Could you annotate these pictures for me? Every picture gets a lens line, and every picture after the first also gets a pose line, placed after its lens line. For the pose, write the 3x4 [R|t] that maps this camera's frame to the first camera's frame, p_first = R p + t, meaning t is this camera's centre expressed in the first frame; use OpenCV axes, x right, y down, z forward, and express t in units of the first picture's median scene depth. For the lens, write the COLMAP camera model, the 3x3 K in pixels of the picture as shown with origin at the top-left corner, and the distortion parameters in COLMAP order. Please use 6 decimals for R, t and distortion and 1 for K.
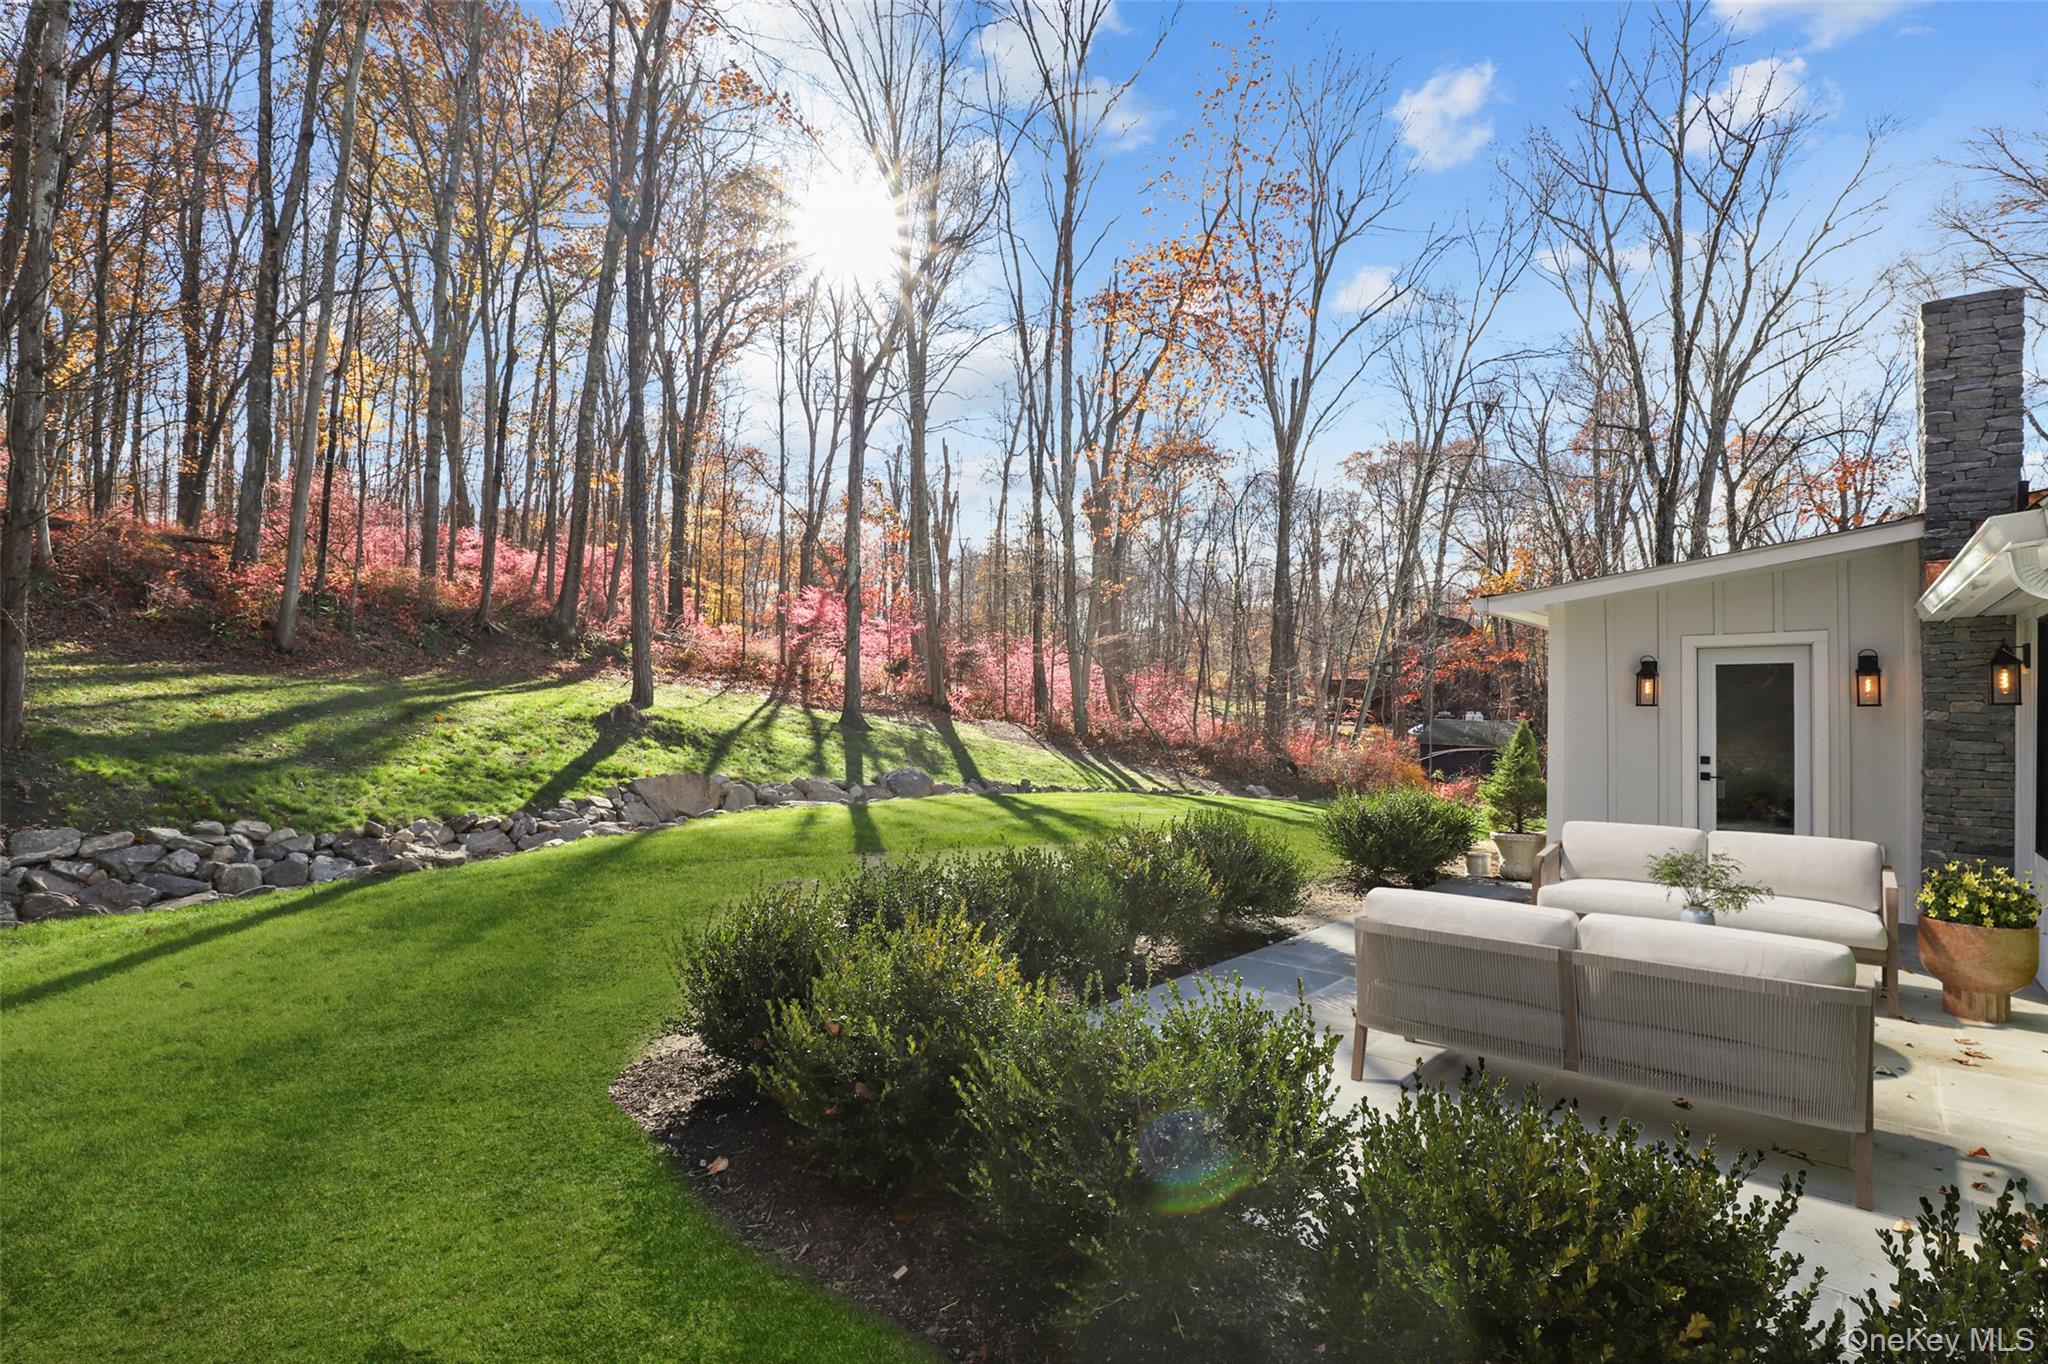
lens RADIAL K [[946.0, 0, 1018.5], [0, 946.0, 688.6], [0, 0, 1]] dist [-0.024715, 0.000053]
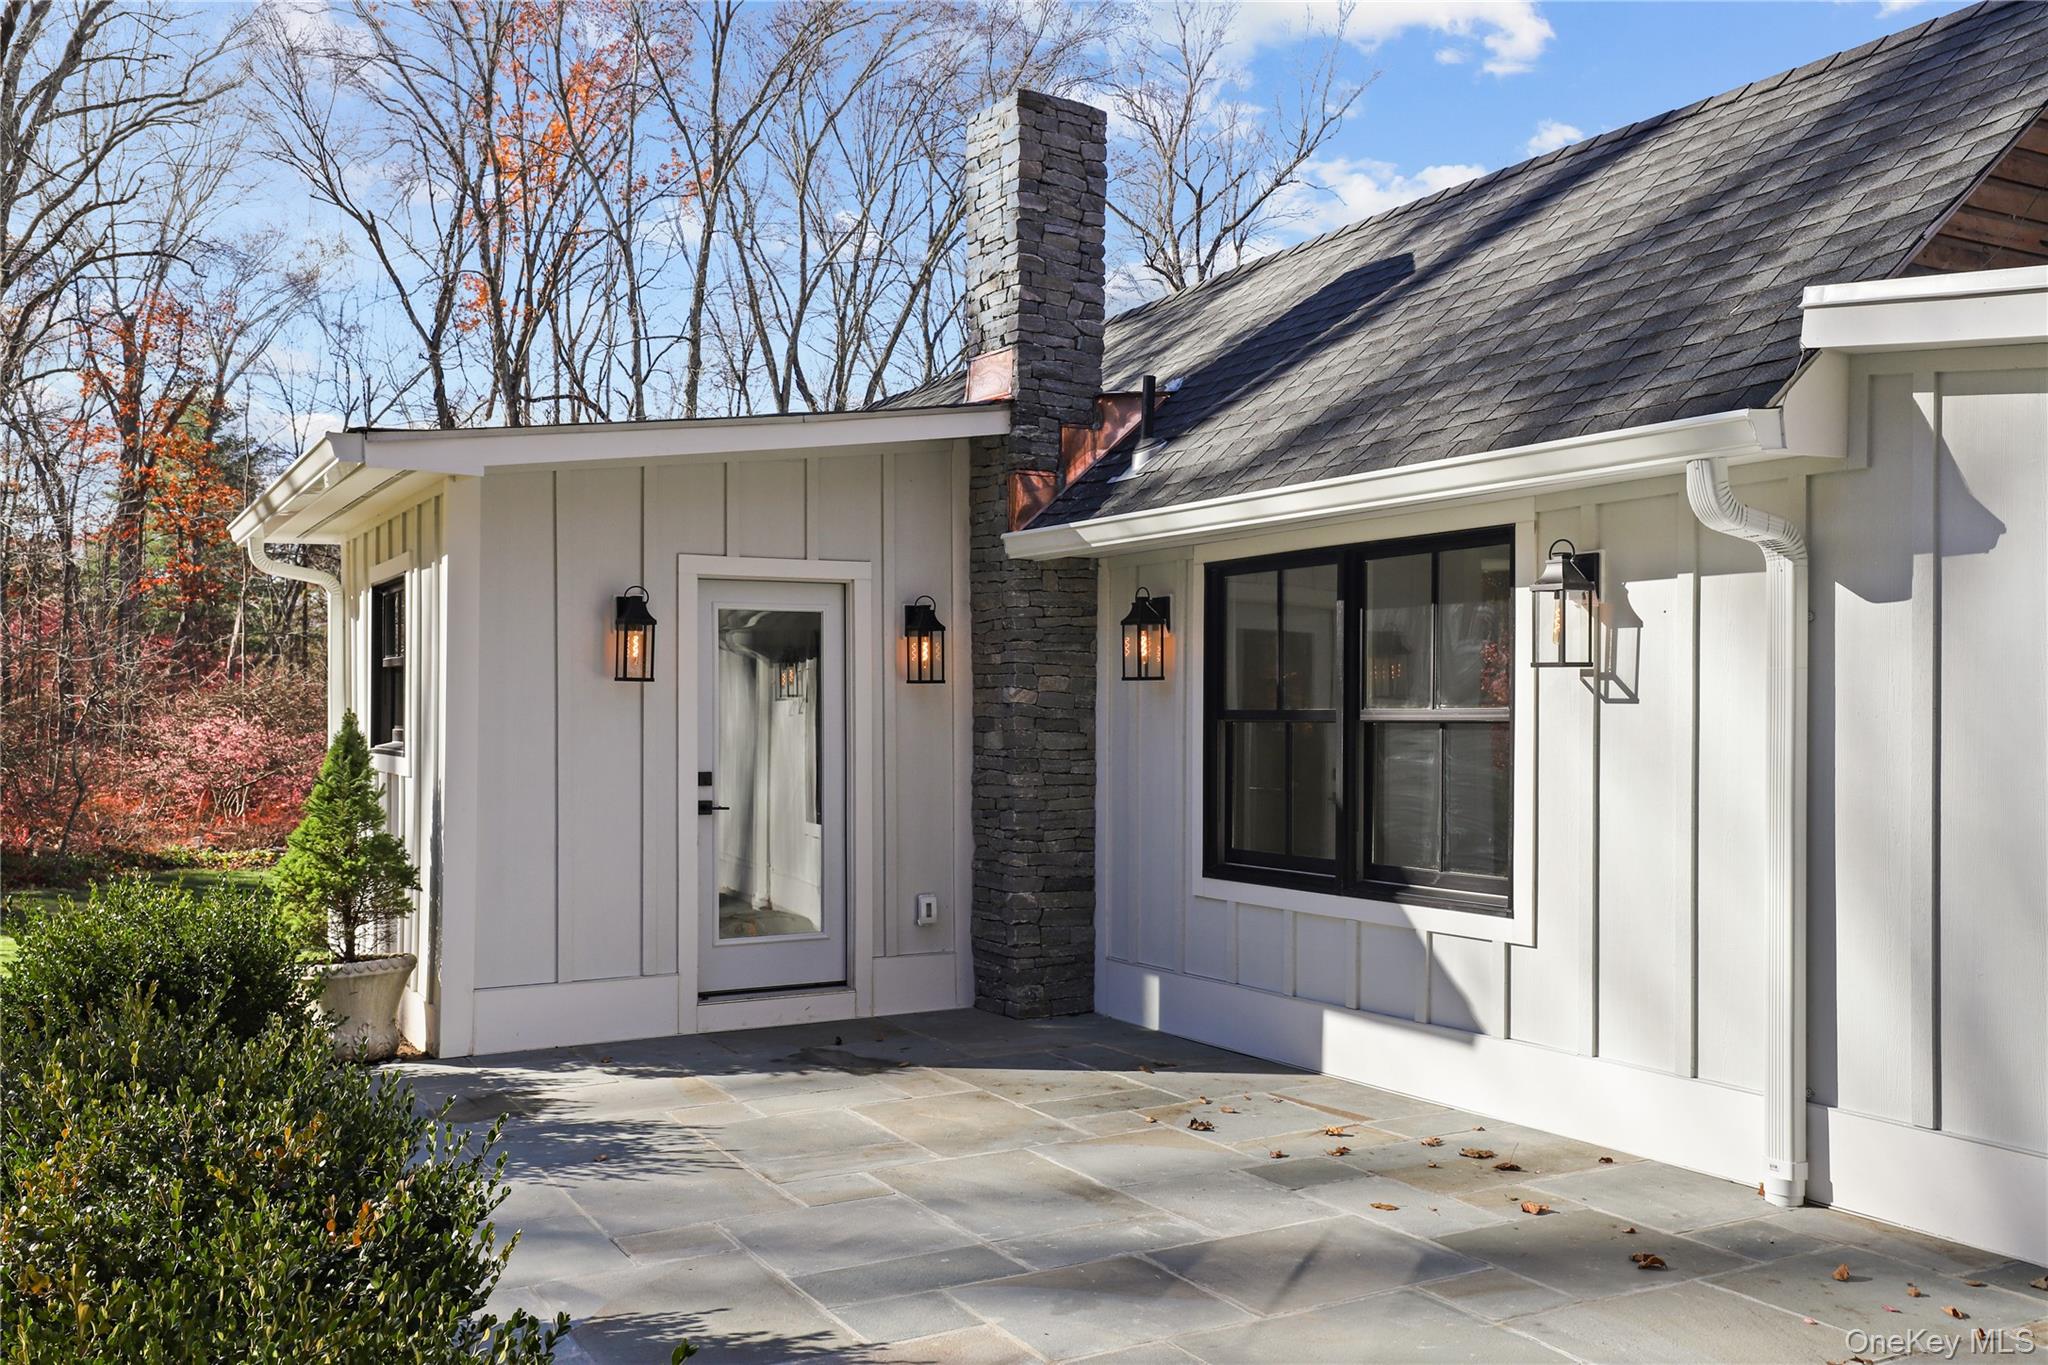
lens RADIAL K [[1777.1, 0, 1024.0], [0, 1777.1, 682.5], [0, 0, 1]] dist [0.053815, -0.001434]
pose [[0.330231, 0.010184, 0.943845, -0.230375], [-0.015207, 0.999869, -0.005467, 0.023538], [-0.943778, -0.012548, 0.330342, 0.503278]]
